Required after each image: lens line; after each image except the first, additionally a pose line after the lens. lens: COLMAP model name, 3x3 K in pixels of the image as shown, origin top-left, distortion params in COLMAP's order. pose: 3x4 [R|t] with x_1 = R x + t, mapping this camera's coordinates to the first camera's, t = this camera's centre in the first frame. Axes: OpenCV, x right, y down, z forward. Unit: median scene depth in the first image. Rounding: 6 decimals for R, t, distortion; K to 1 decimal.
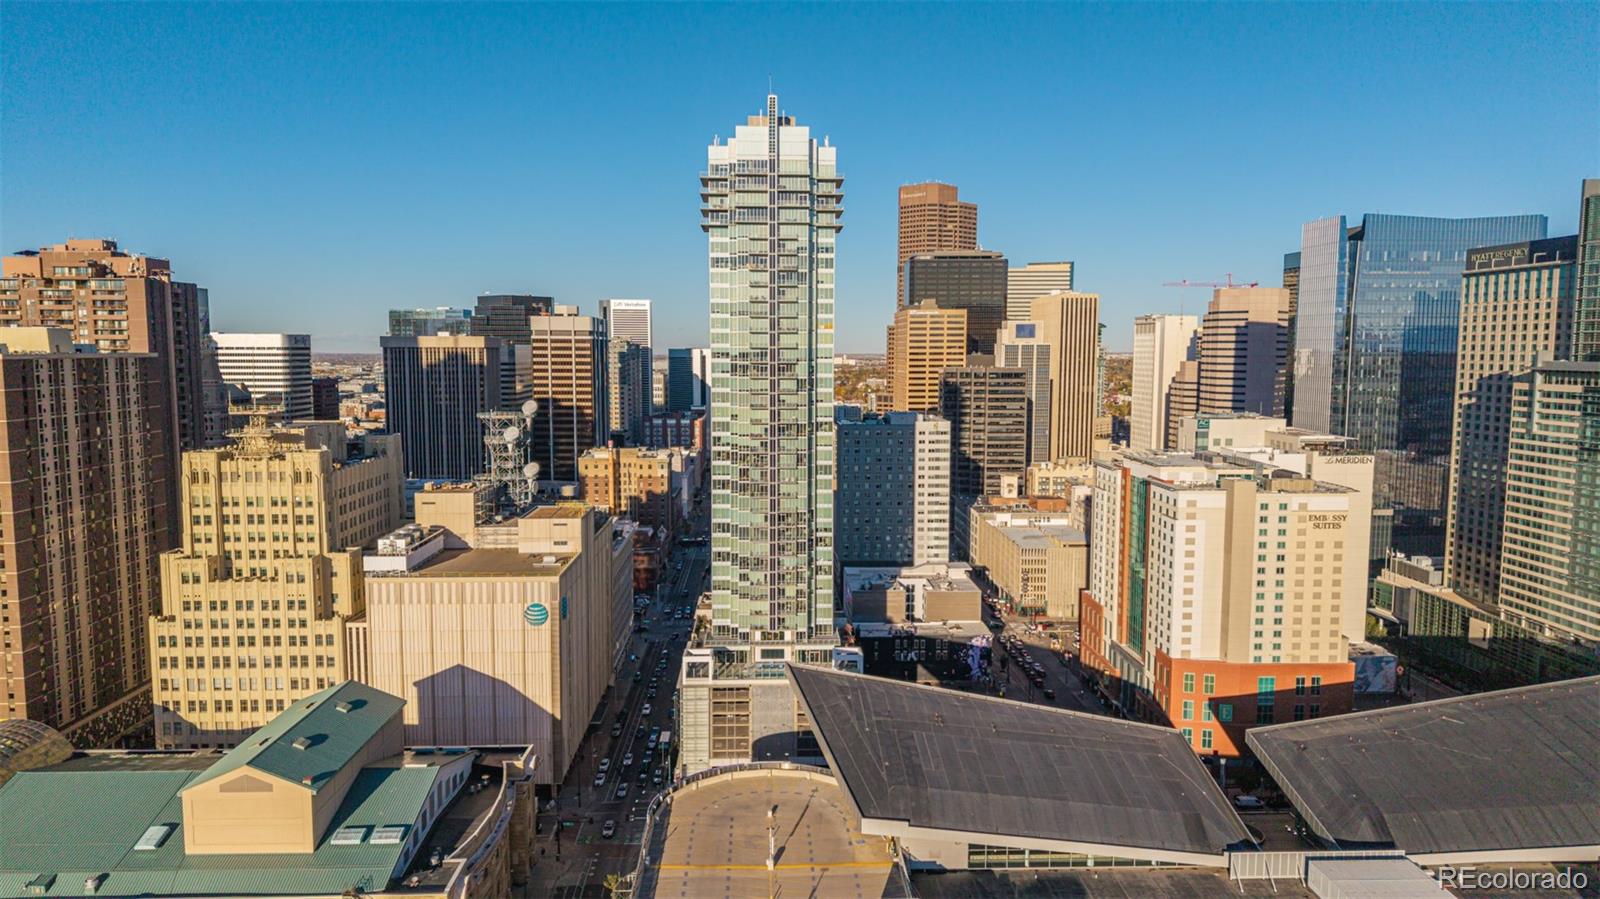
lens RADIAL K [[1039.8, 0, 800.0], [0, 1039.8, 449.5], [0, 0, 1]] dist [0.074554, -0.000110]
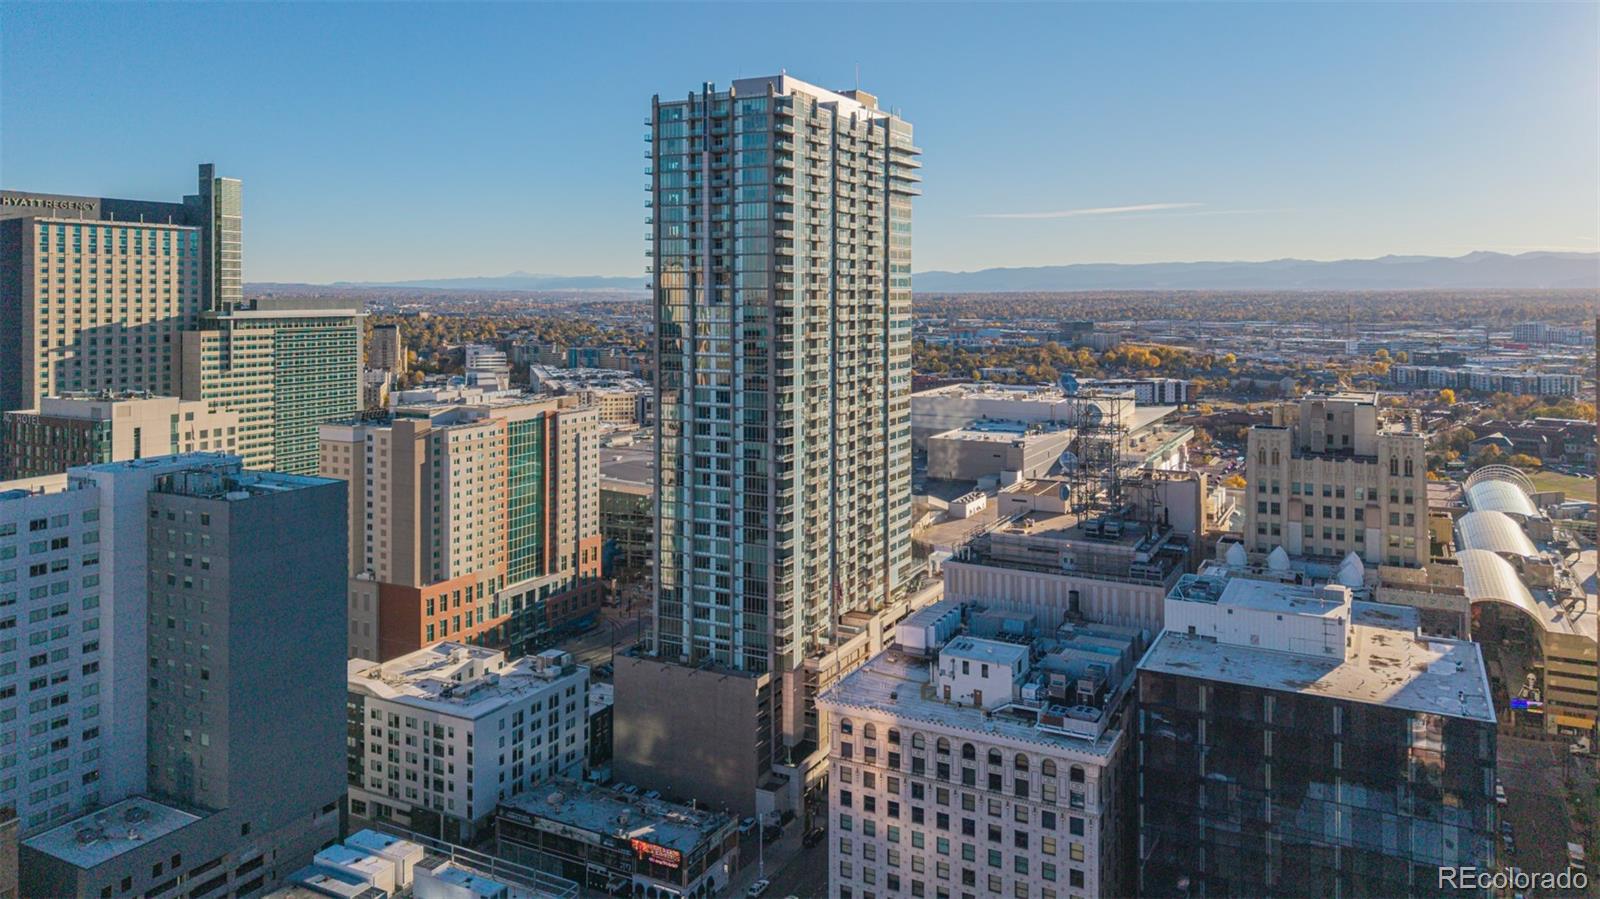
lens RADIAL K [[1075.1, 0, 843.0], [0, 1075.1, 443.4], [0, 0, 1]] dist [-0.007597, 0.003750]
pose [[-0.874335, -0.045898, 0.483148, -0.507947], [0.063637, 0.976081, 0.207887, -0.148735], [-0.481133, 0.212509, -0.850501, 1.786769]]
